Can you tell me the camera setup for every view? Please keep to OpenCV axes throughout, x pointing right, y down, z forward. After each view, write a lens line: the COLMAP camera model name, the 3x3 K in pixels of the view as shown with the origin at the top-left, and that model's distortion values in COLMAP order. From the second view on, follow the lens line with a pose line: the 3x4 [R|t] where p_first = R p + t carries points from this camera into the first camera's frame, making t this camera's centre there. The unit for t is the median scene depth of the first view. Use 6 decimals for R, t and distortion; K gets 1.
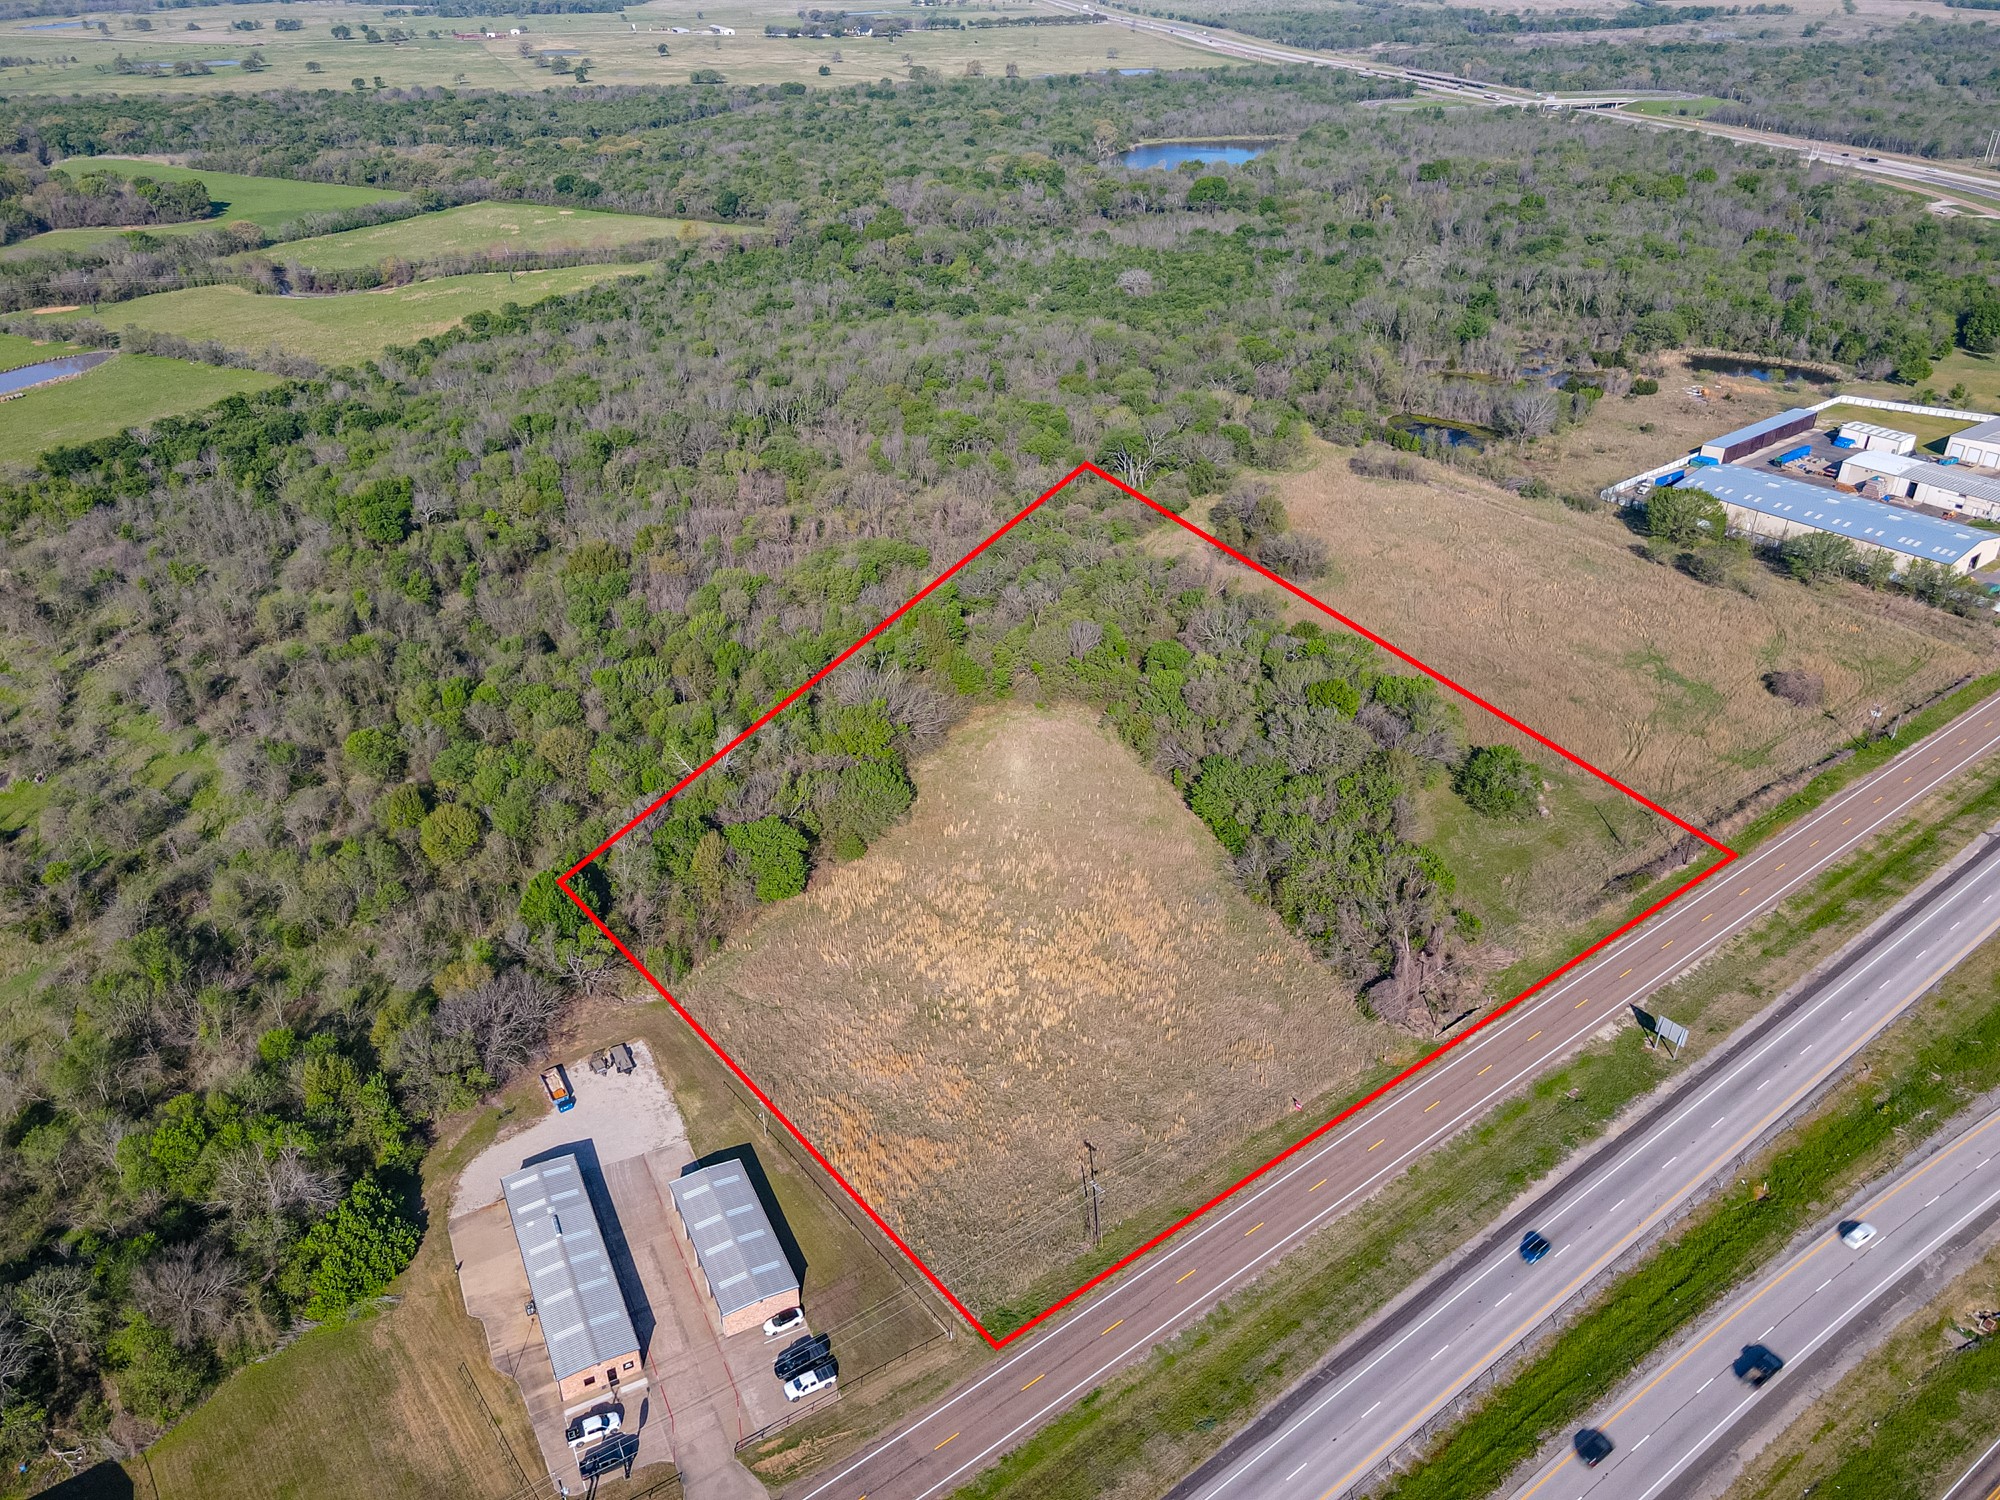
lens RADIAL K [[1416.8, 0, 971.7], [0, 1416.8, 749.4], [0, 0, 1]] dist [-0.002701, -0.003992]
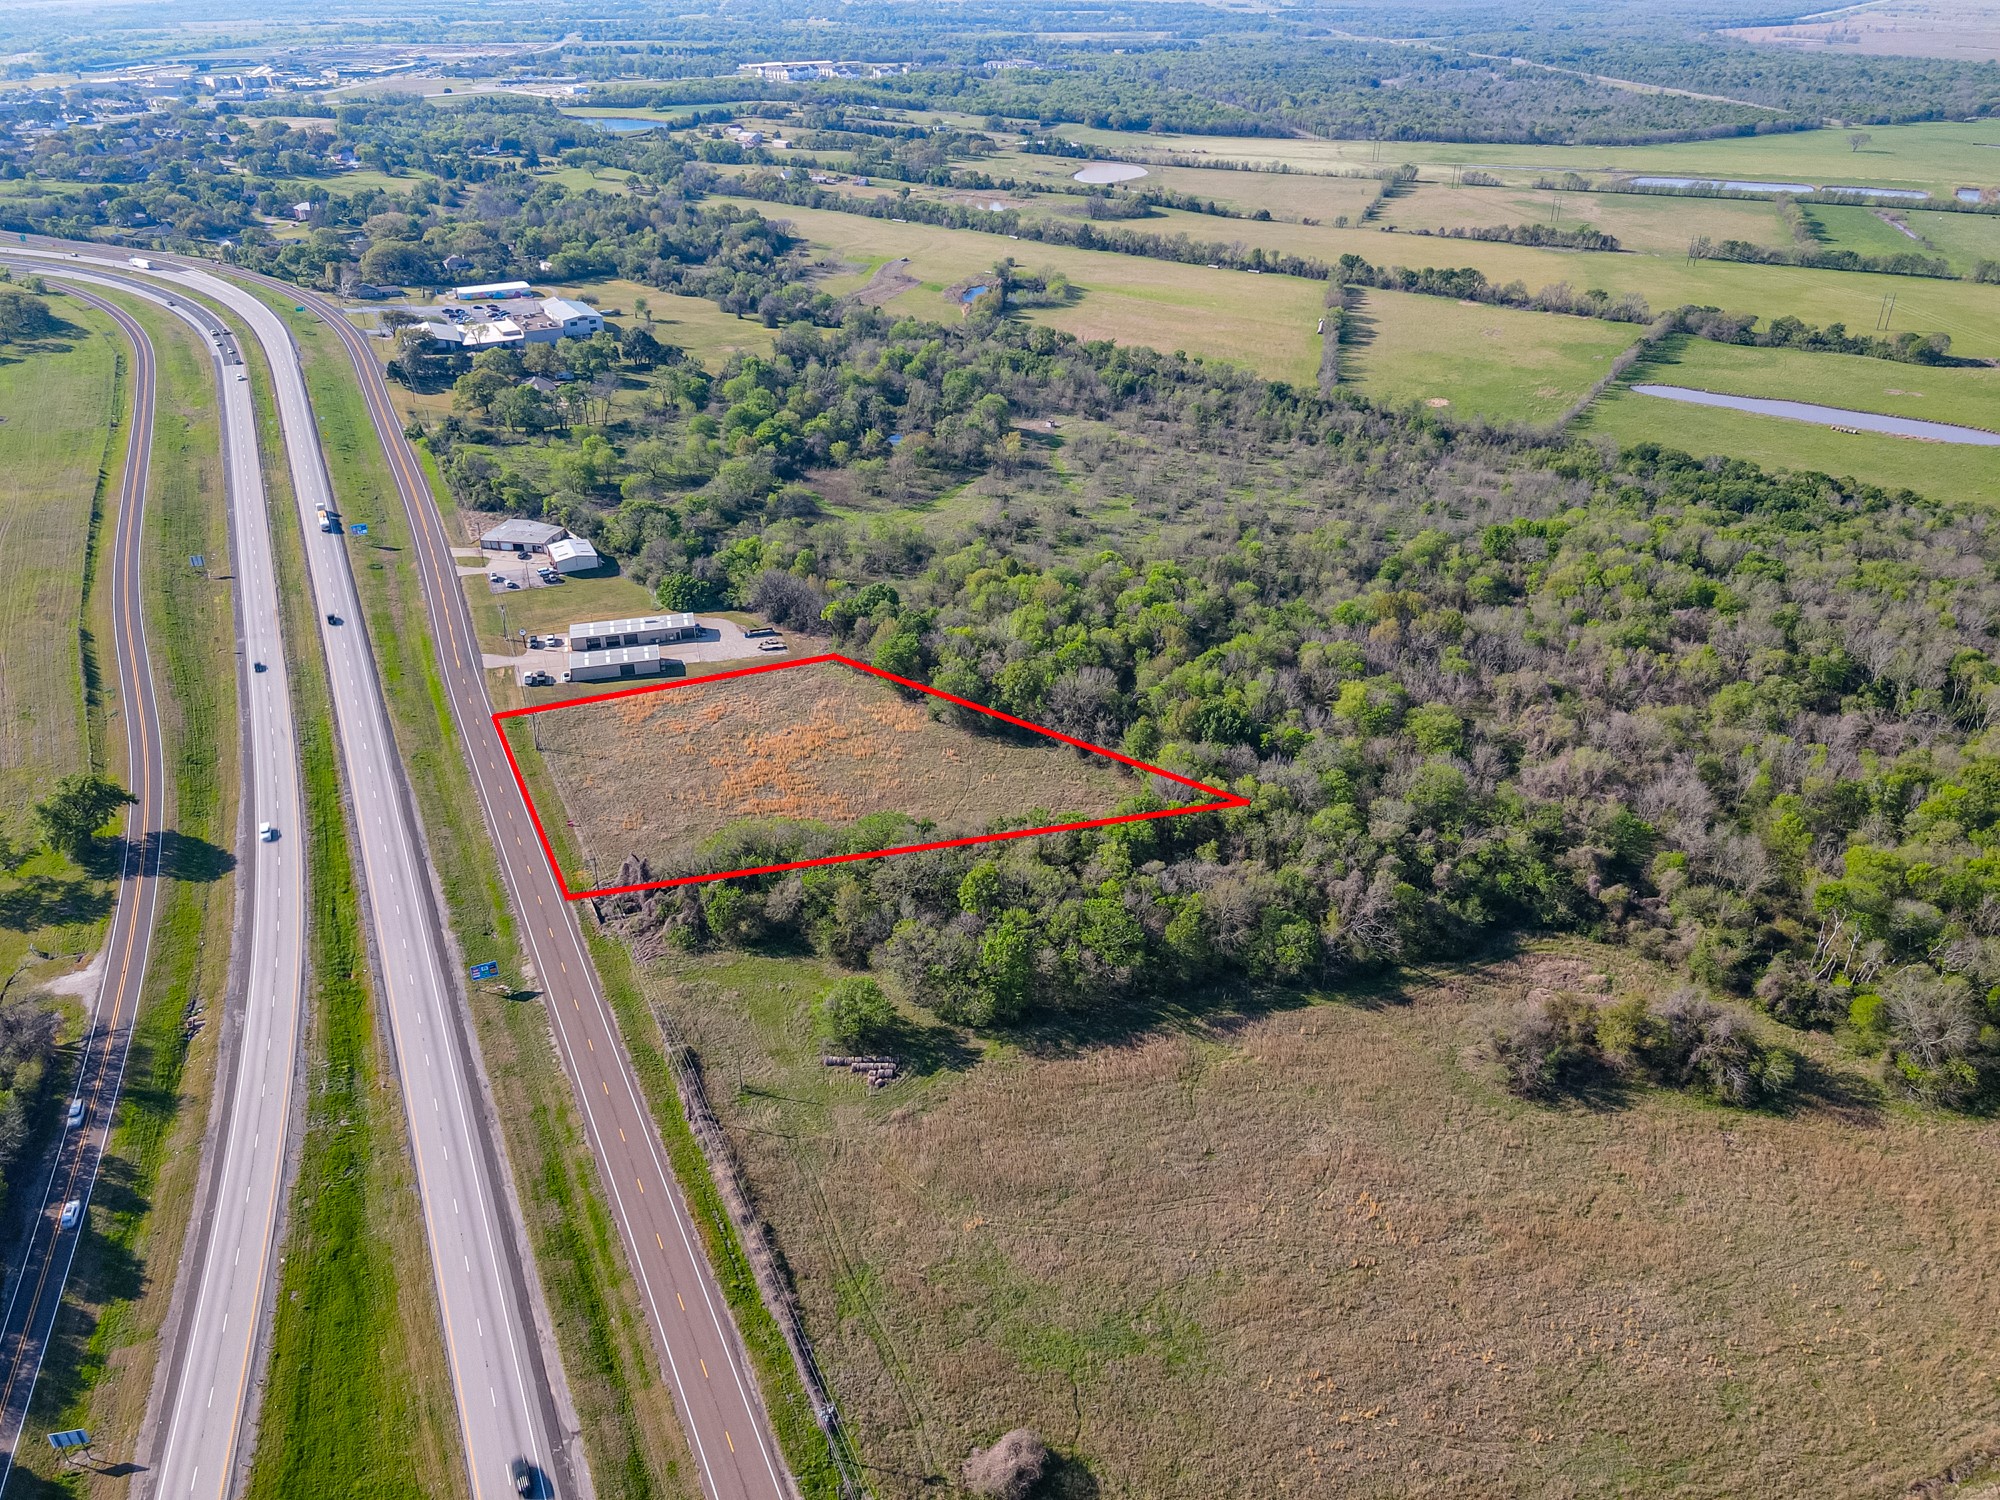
lens RADIAL K [[1452.3, 0, 1000.0], [0, 1452.3, 750.0], [0, 0, 1]] dist [0.005358, 0.028443]
pose [[-0.191649, 0.486711, -0.852281, 1.409750], [-0.489476, 0.705279, 0.512830, -0.825855], [0.850696, 0.515455, 0.103067, 1.152153]]
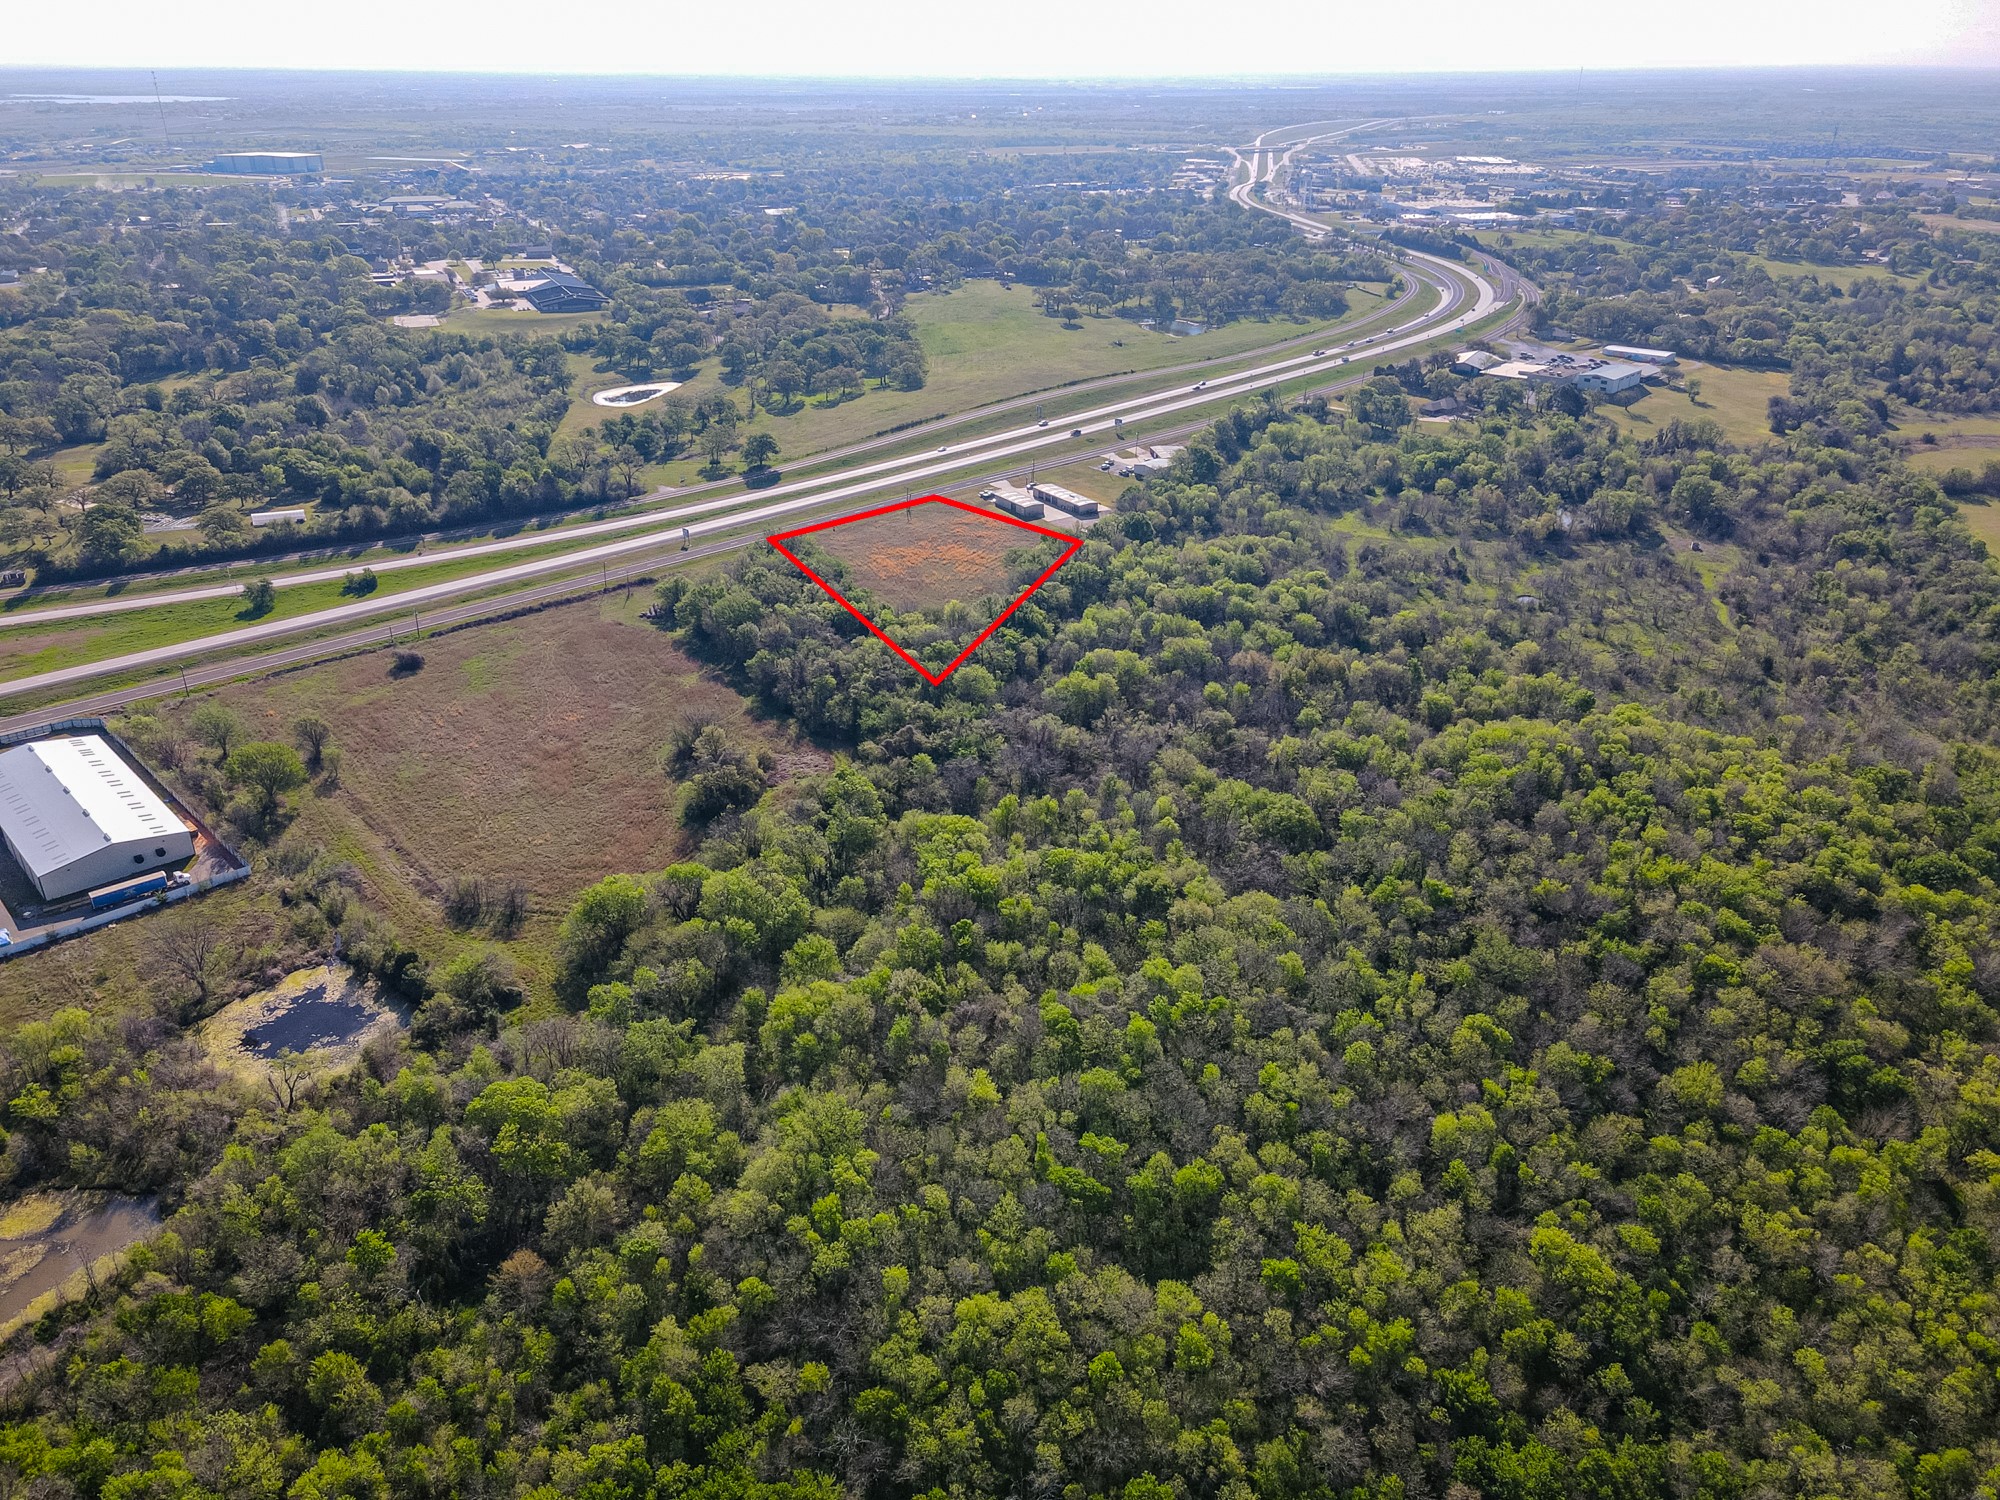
lens RADIAL K [[1452.3, 0, 1000.0], [0, 1452.3, 750.0], [0, 0, 1]] dist [0.005358, 0.028443]
pose [[-0.991913, 0.063133, -0.110101, 0.240357], [-0.055398, 0.565126, 0.823142, -1.806112], [0.114189, 0.822585, -0.557059, 2.881210]]
